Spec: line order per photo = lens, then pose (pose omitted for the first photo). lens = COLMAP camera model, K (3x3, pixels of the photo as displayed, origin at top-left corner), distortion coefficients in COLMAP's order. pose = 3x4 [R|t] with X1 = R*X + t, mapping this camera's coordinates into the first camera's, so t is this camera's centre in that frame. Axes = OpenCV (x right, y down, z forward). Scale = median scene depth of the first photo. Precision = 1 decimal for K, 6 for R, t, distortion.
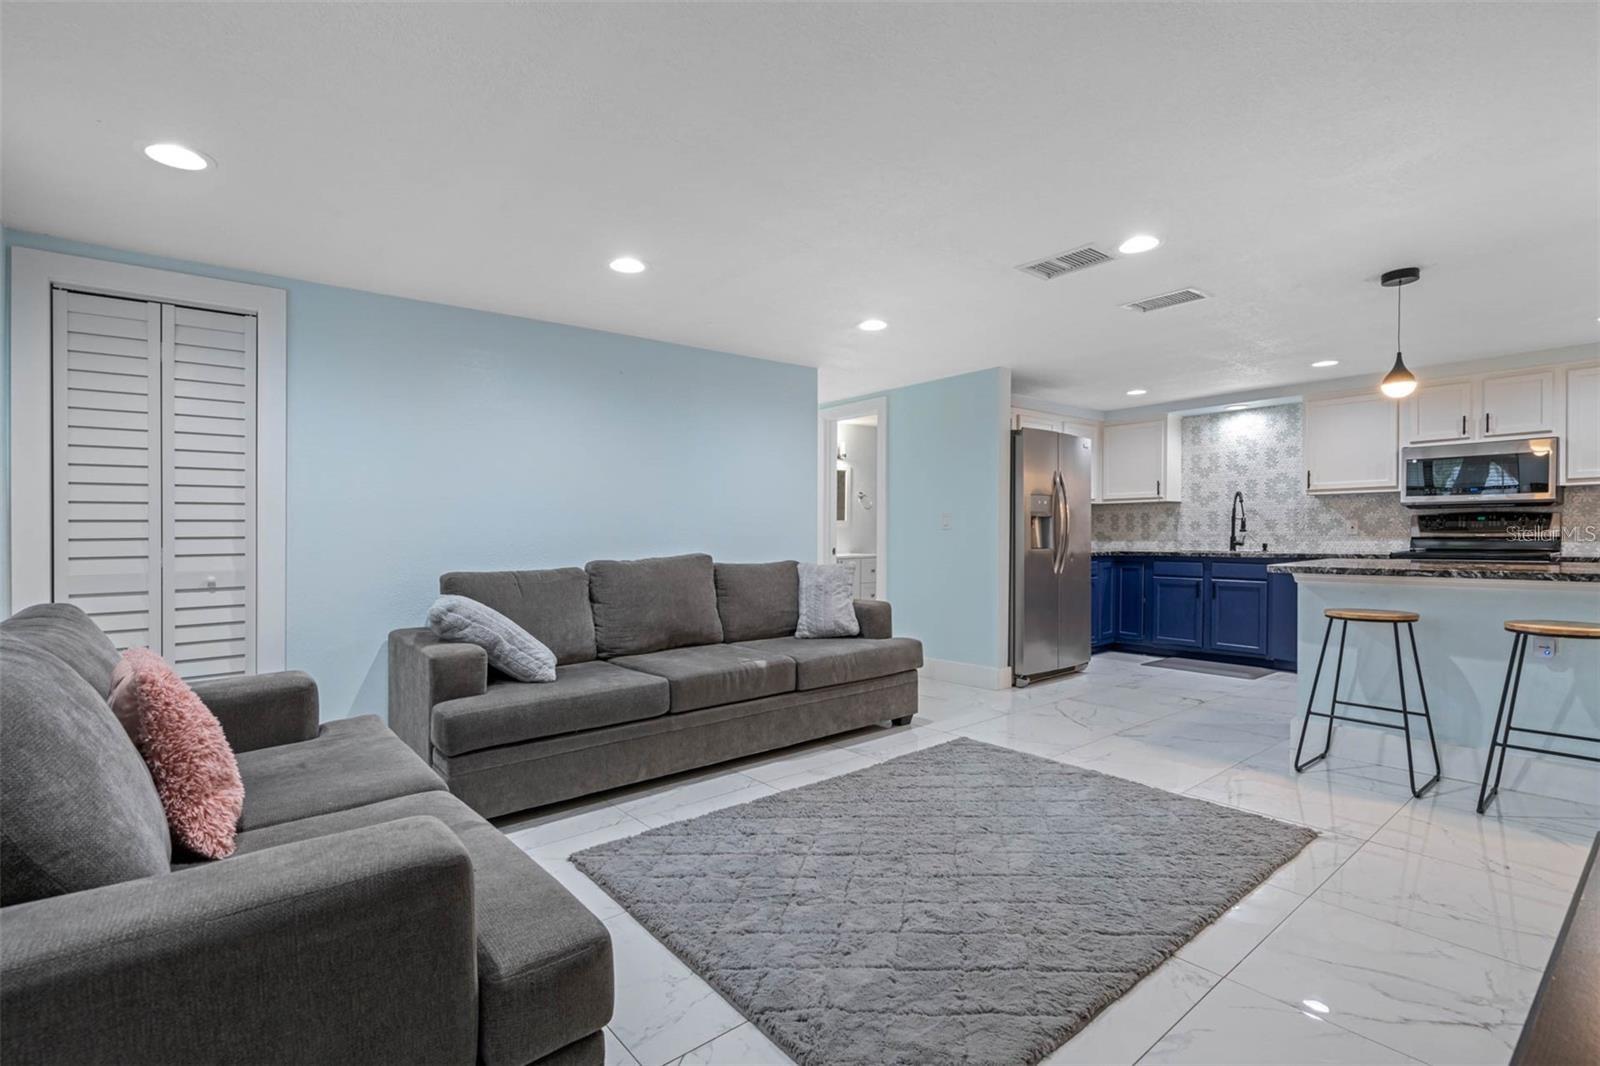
lens RADIAL K [[745.5, 0, 766.9], [0, 745.5, 547.2], [0, 0, 1]] dist [-0.003882, 0.000535]
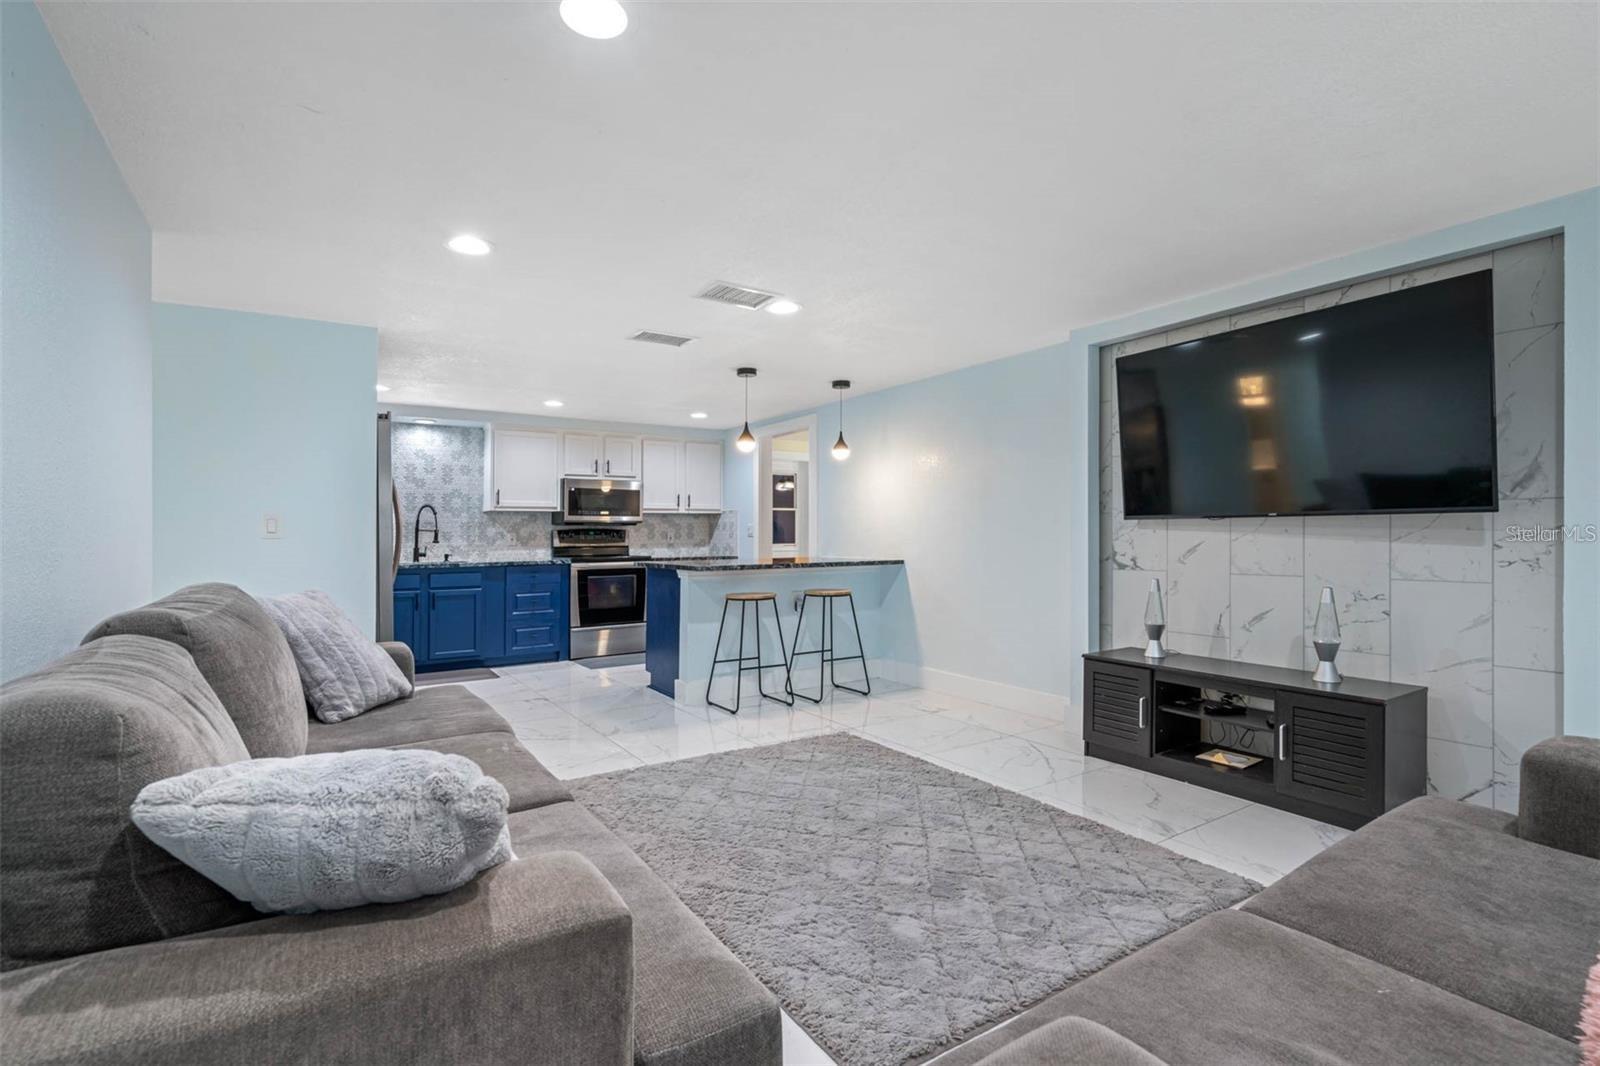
lens RADIAL K [[745.5, 0, 784.4], [0, 745.5, 562.2], [0, 0, 1]] dist [-0.003882, 0.000535]
pose [[0.088864, -0.024265, 0.995748, -0.405090], [0.026851, 0.999398, 0.021958, -0.004500], [-0.995682, 0.024786, 0.089462, 0.487211]]
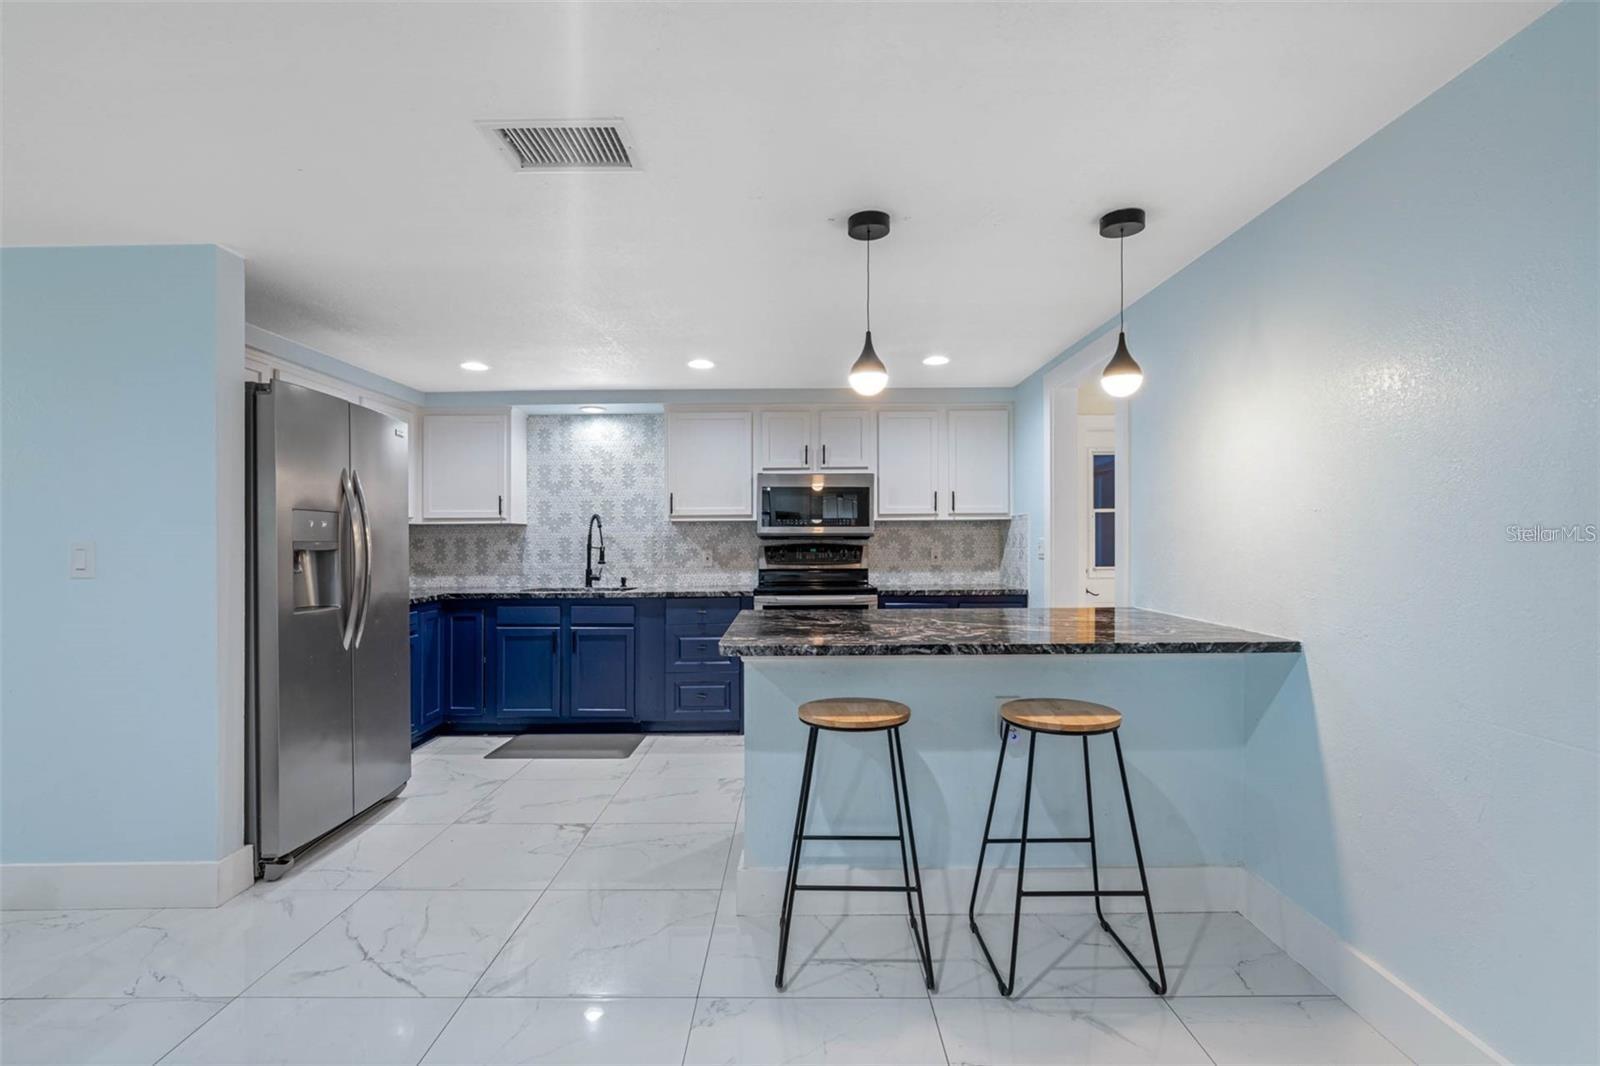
lens RADIAL K [[745.5, 0, 800.3], [0, 745.5, 545.5], [0, 0, 1]] dist [-0.003882, 0.000535]
pose [[0.617361, 0.000241, 0.786680, 0.155984], [0.015830, 0.999794, -0.012729, -0.031367], [-0.786521, 0.020311, 0.617230, 0.379156]]
